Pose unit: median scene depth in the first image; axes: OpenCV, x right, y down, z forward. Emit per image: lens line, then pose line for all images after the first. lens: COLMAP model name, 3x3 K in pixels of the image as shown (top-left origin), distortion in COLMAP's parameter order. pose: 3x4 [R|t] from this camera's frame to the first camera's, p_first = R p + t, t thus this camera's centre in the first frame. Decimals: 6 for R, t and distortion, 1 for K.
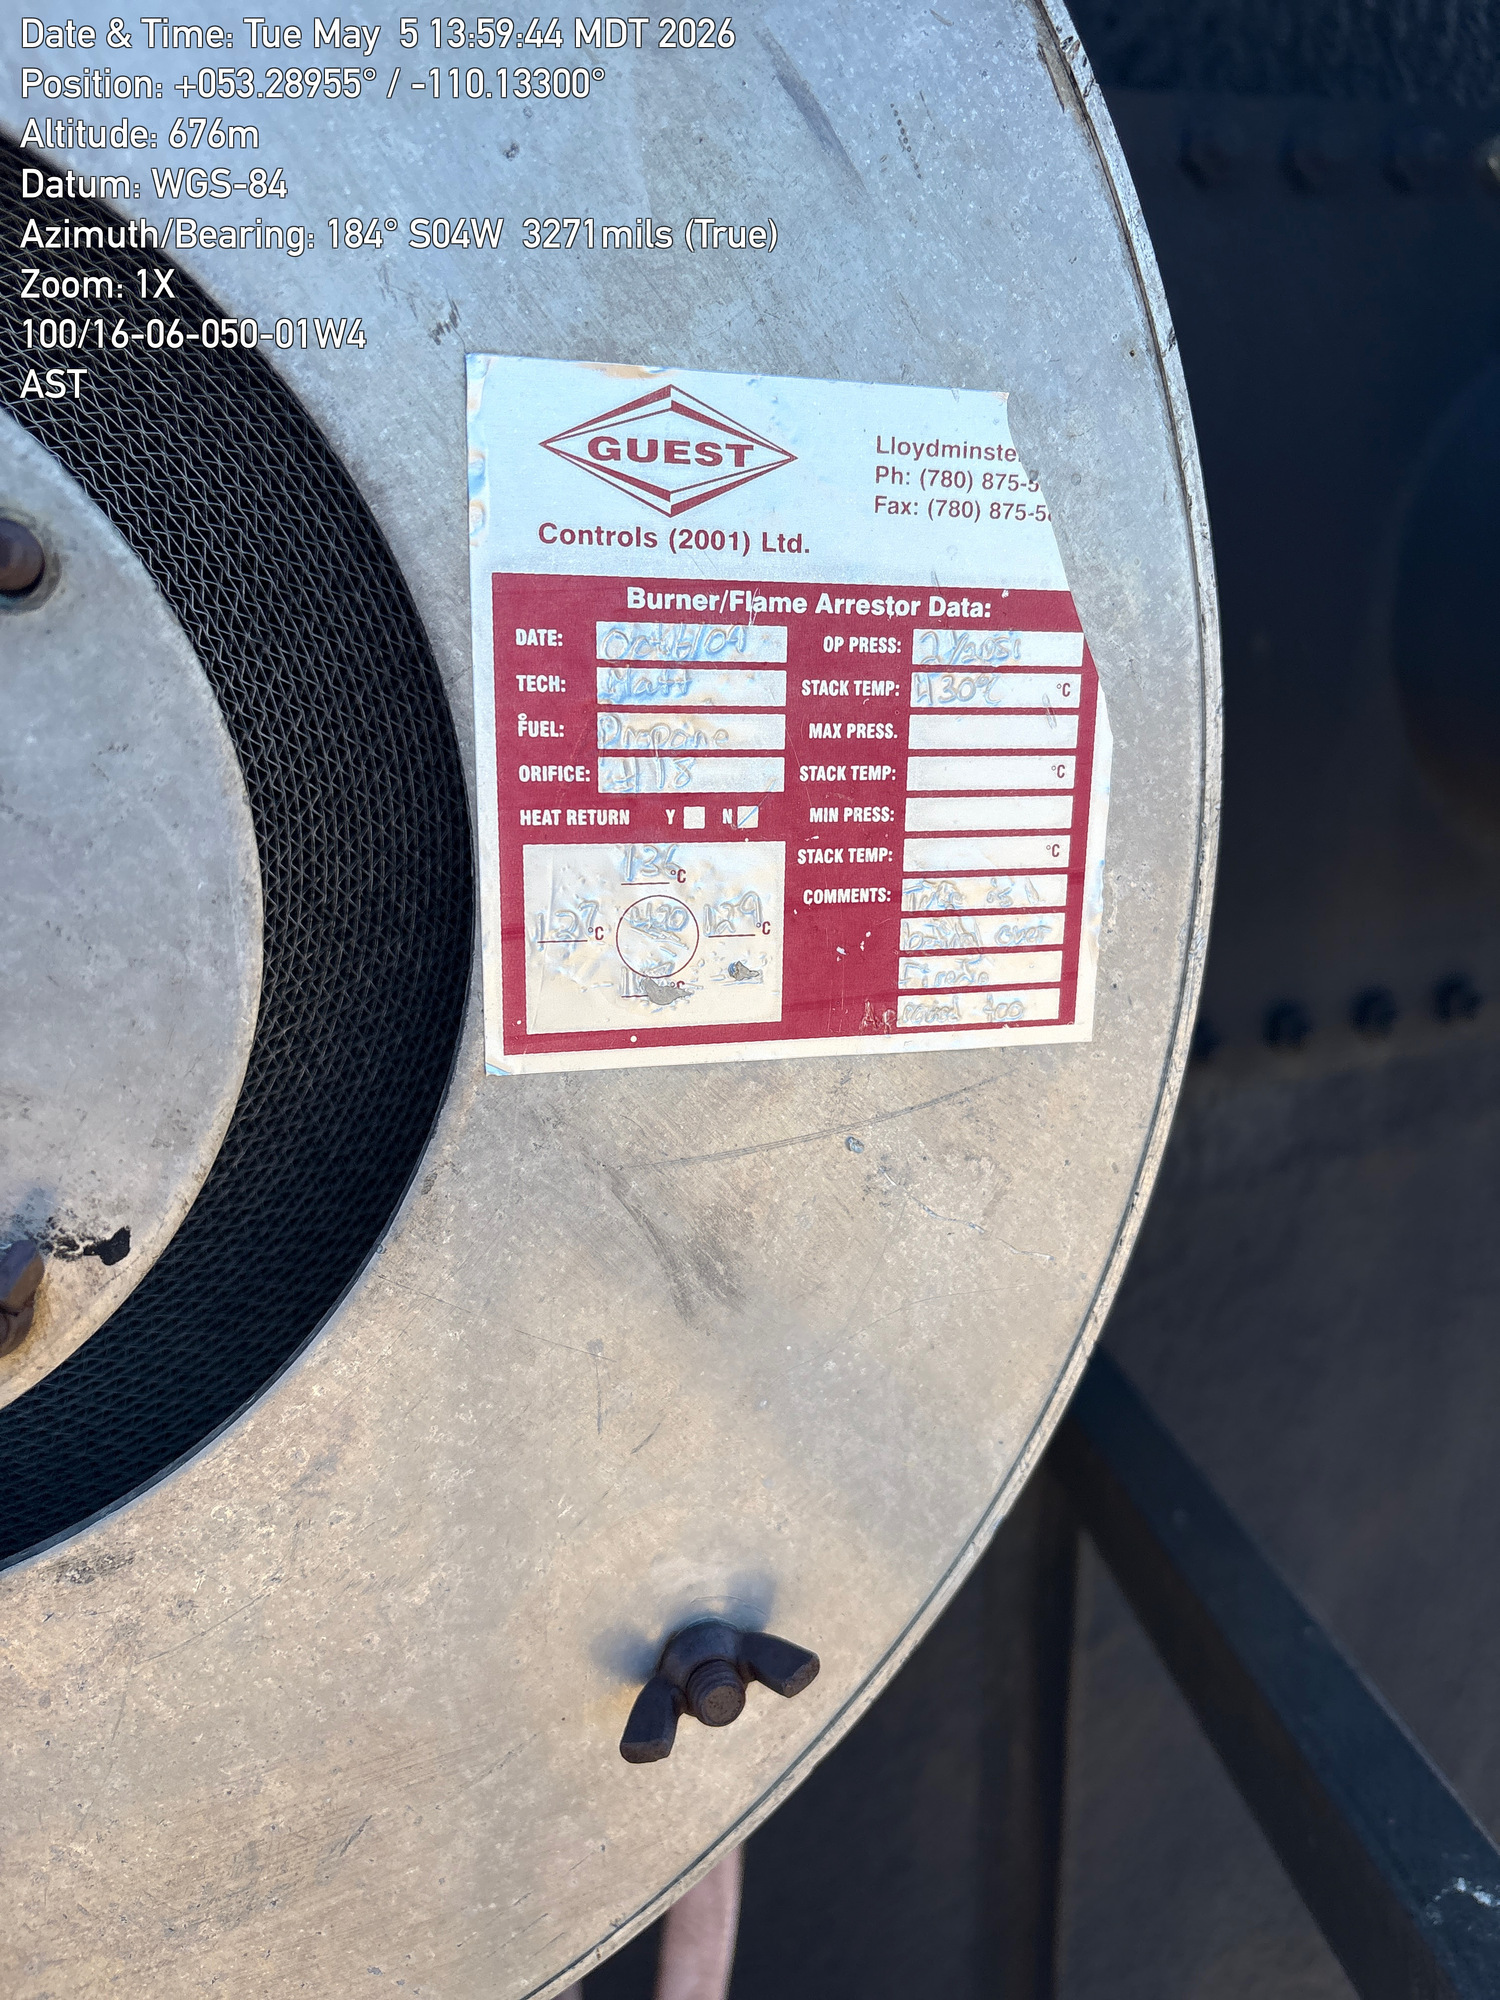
lens RADIAL K [[1518.9, 0, 812.6], [0, 1518.9, 992.1], [0, 0, 1]] dist [-0.006981, -0.016686]
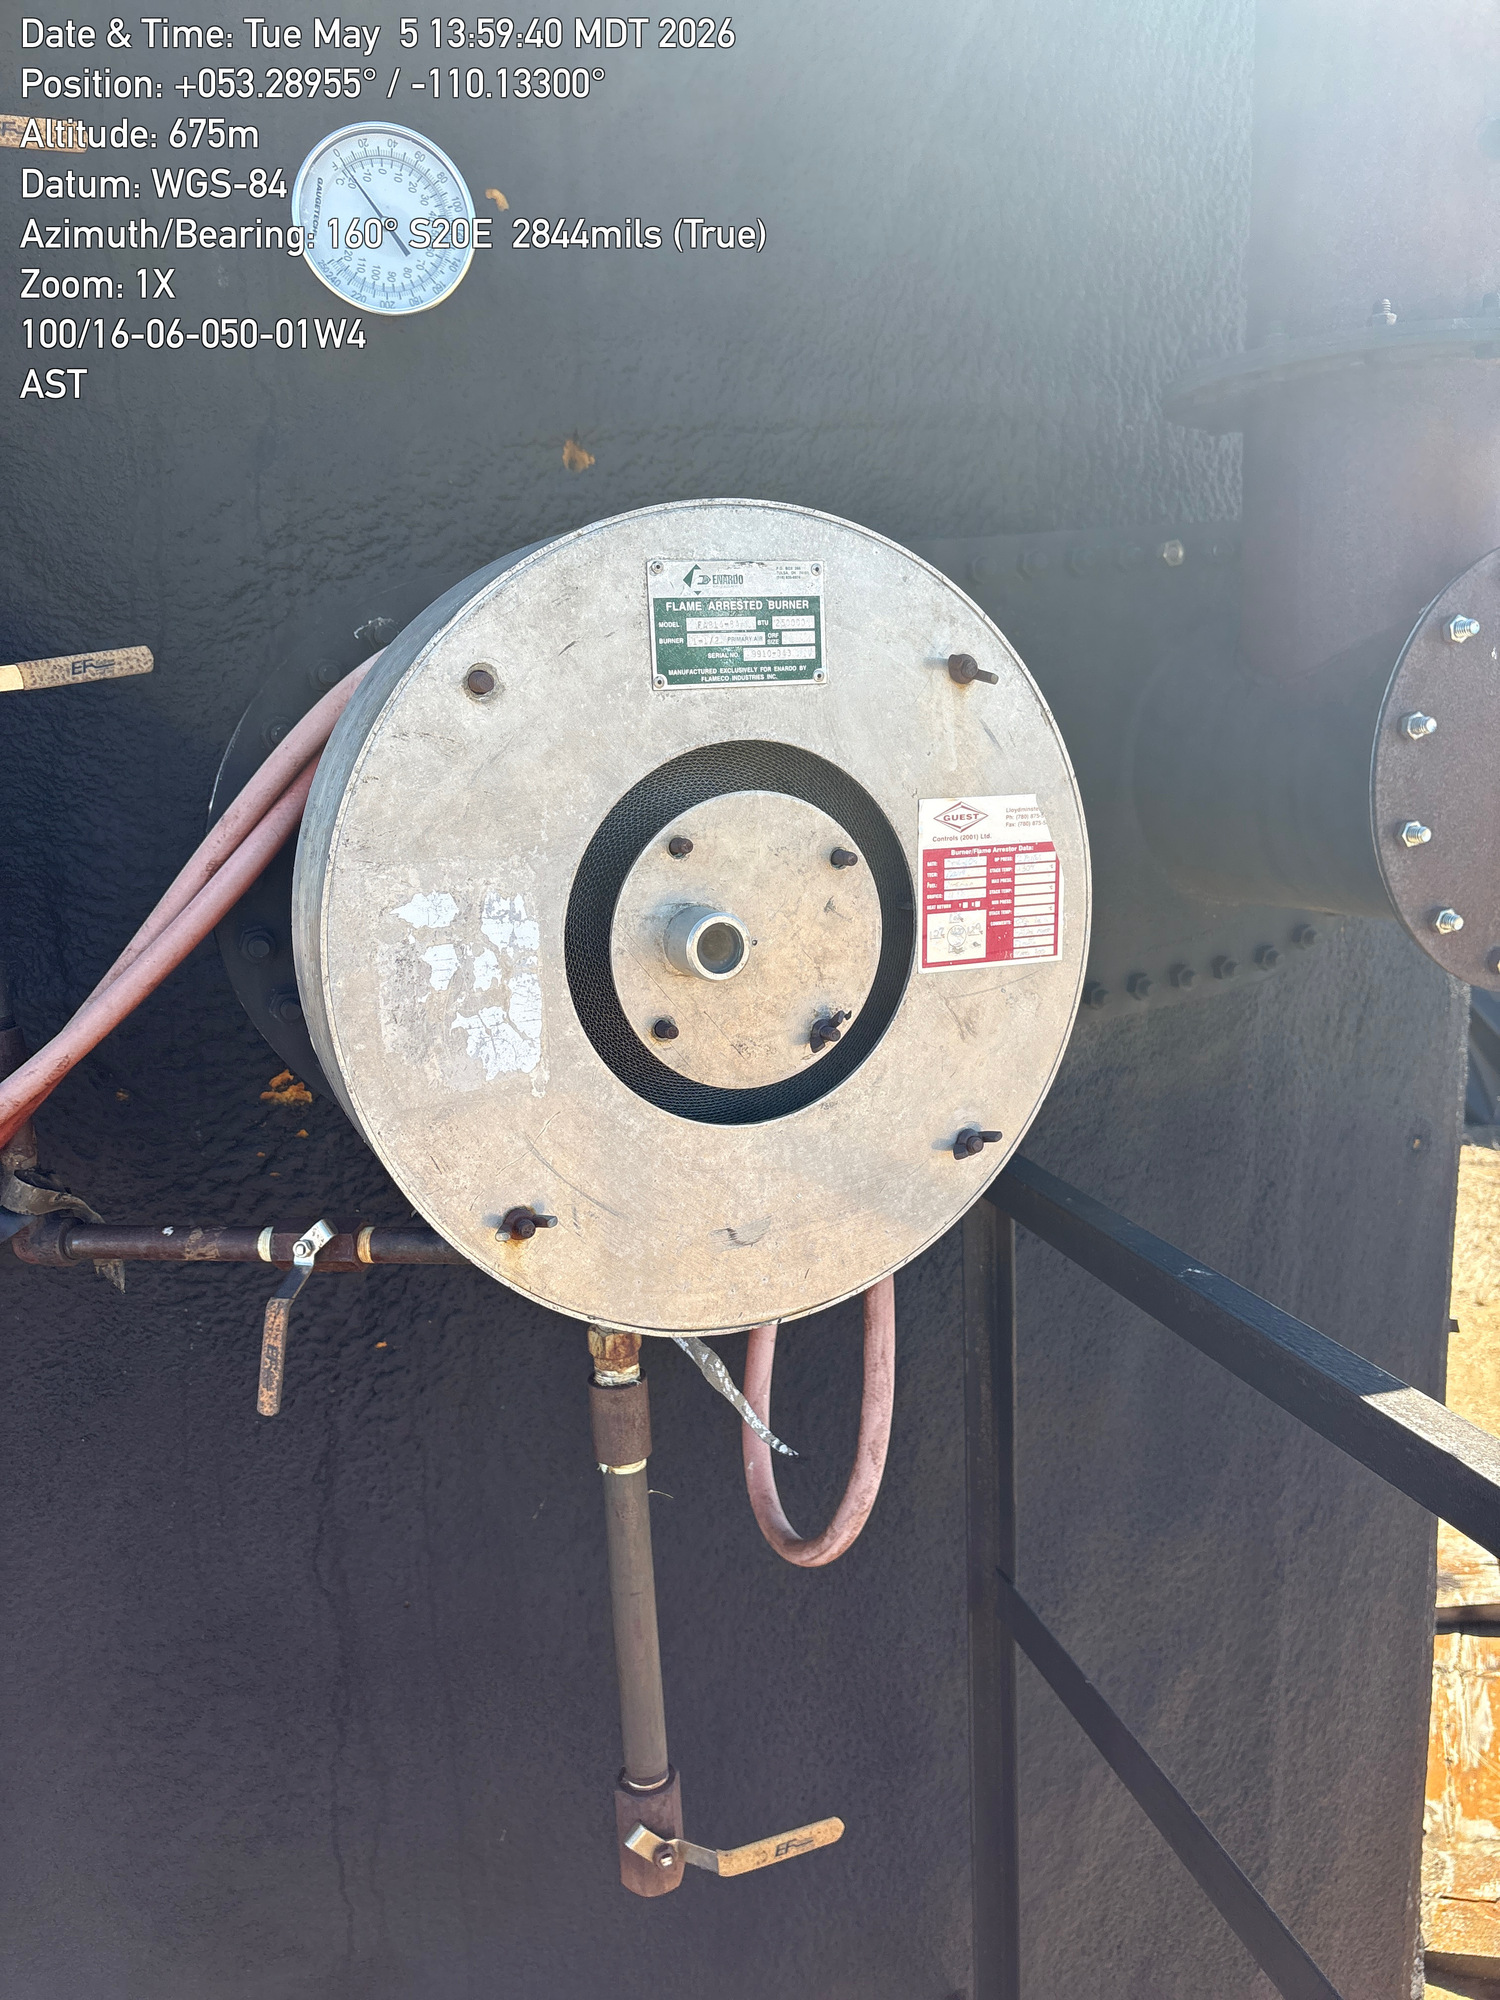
lens RADIAL K [[1518.9, 0, 738.1], [0, 1518.9, 1010.4], [0, 0, 1]] dist [-0.006981, -0.016686]
pose [[0.993273, -0.062254, 0.097640, -1.051455], [0.065040, 0.997554, -0.025613, 0.216424], [-0.095807, 0.031791, 0.994892, -2.814177]]
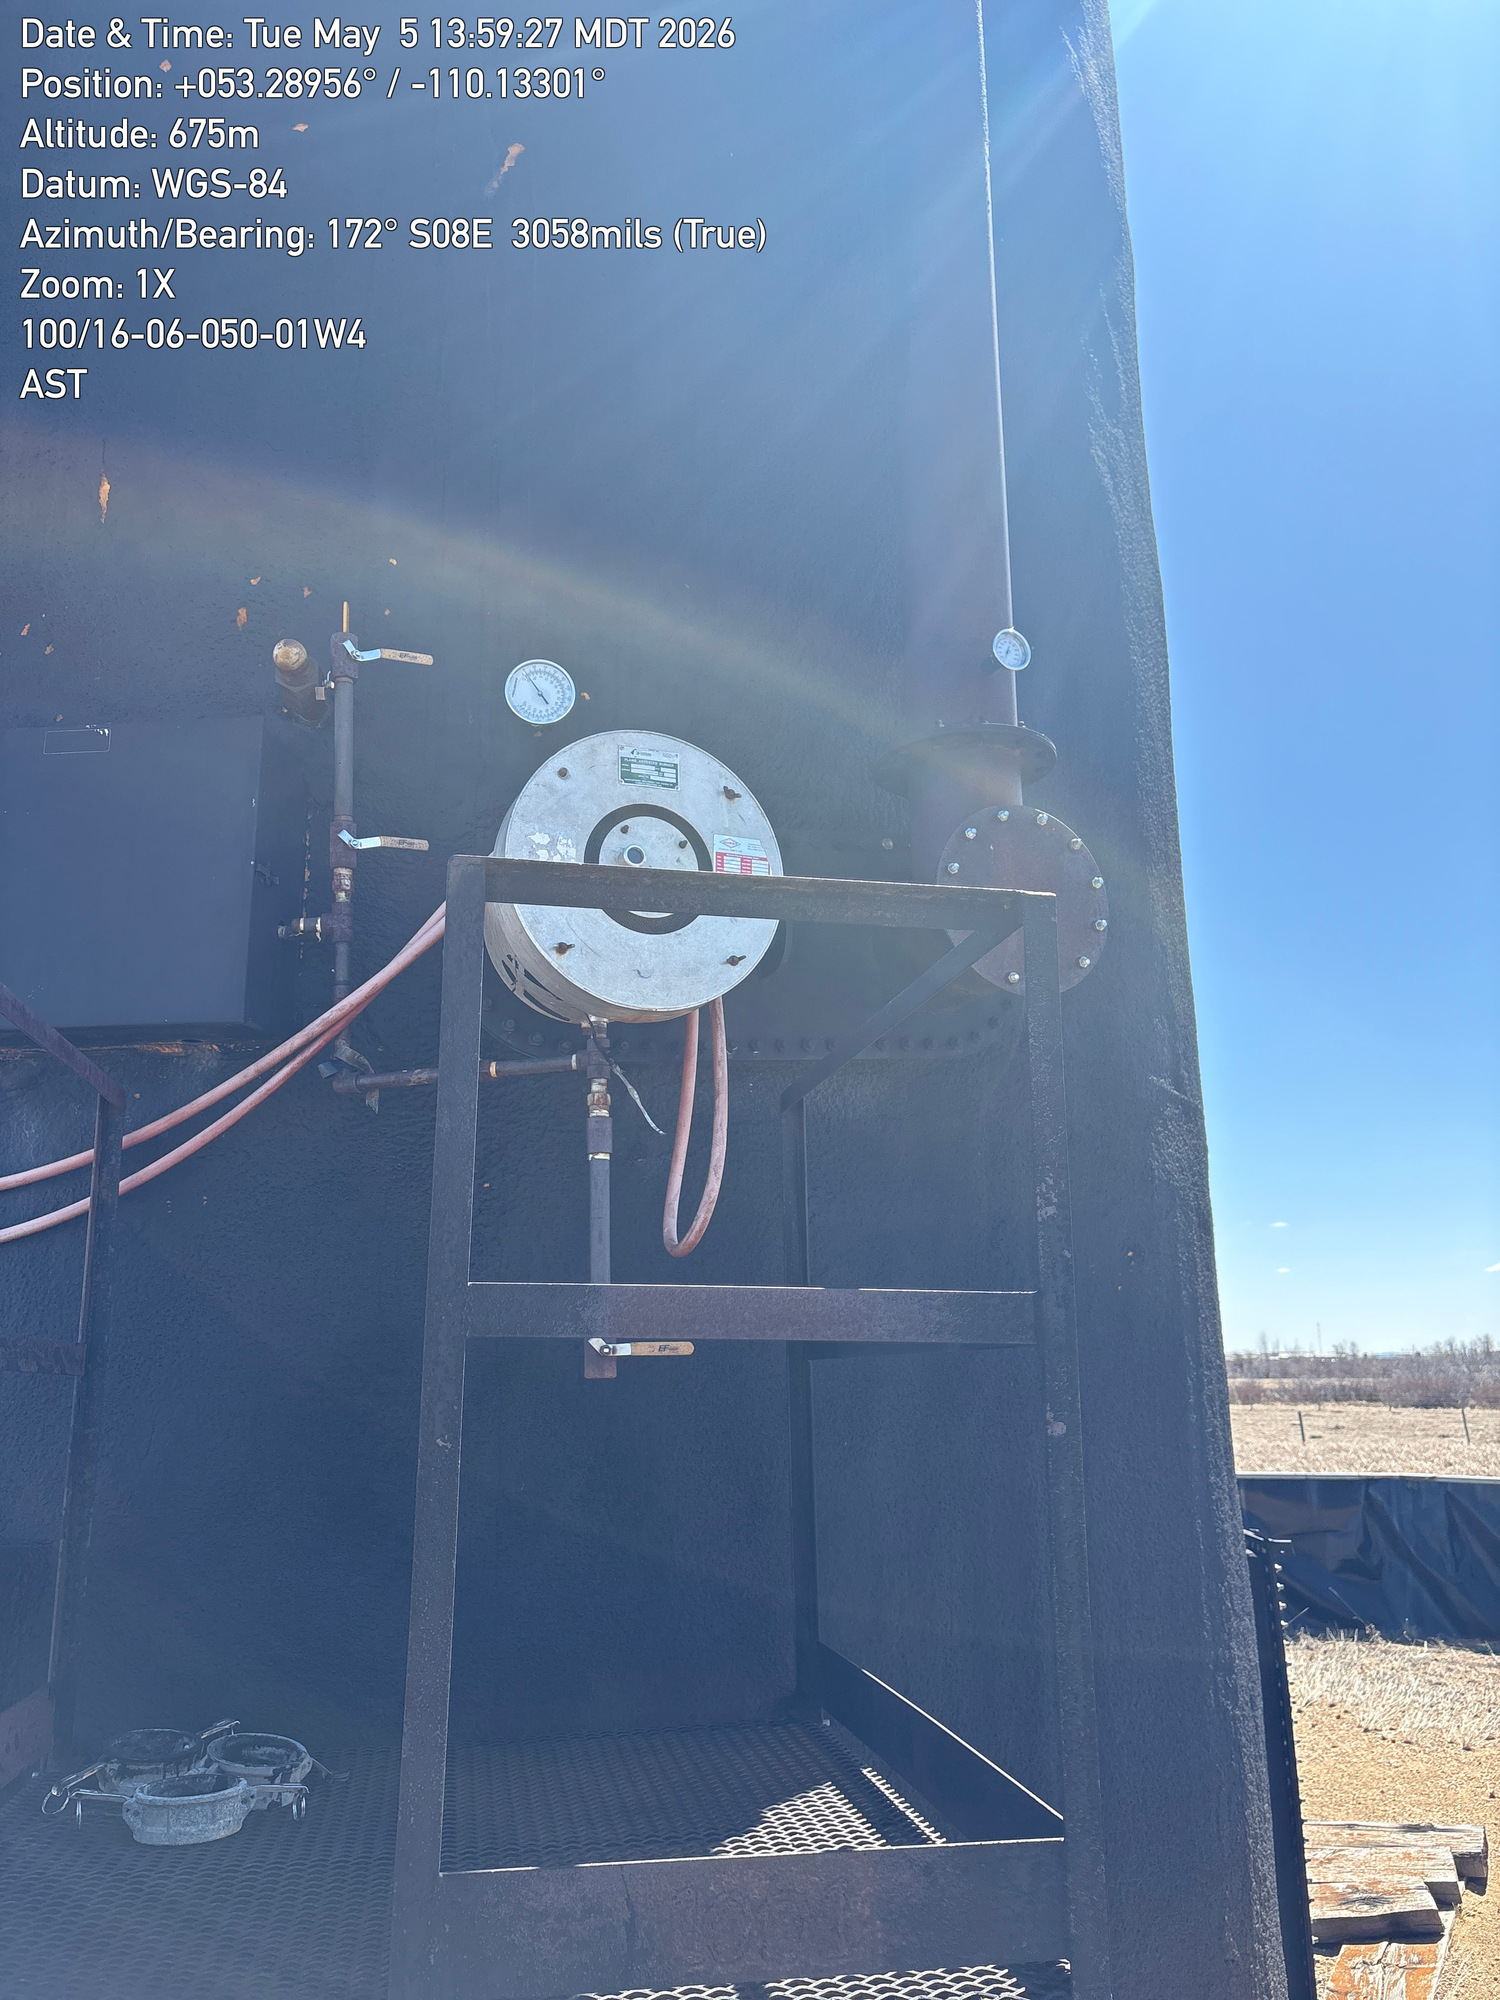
lens RADIAL K [[1518.9, 0, 749.5], [0, 1518.9, 997.3], [0, 0, 1]] dist [-0.006981, -0.016686]
pose [[0.997603, -0.007177, 0.068822, -0.696666], [0.036987, 0.895899, -0.442716, 5.373192], [-0.058481, 0.444200, 0.894017, -8.152423]]
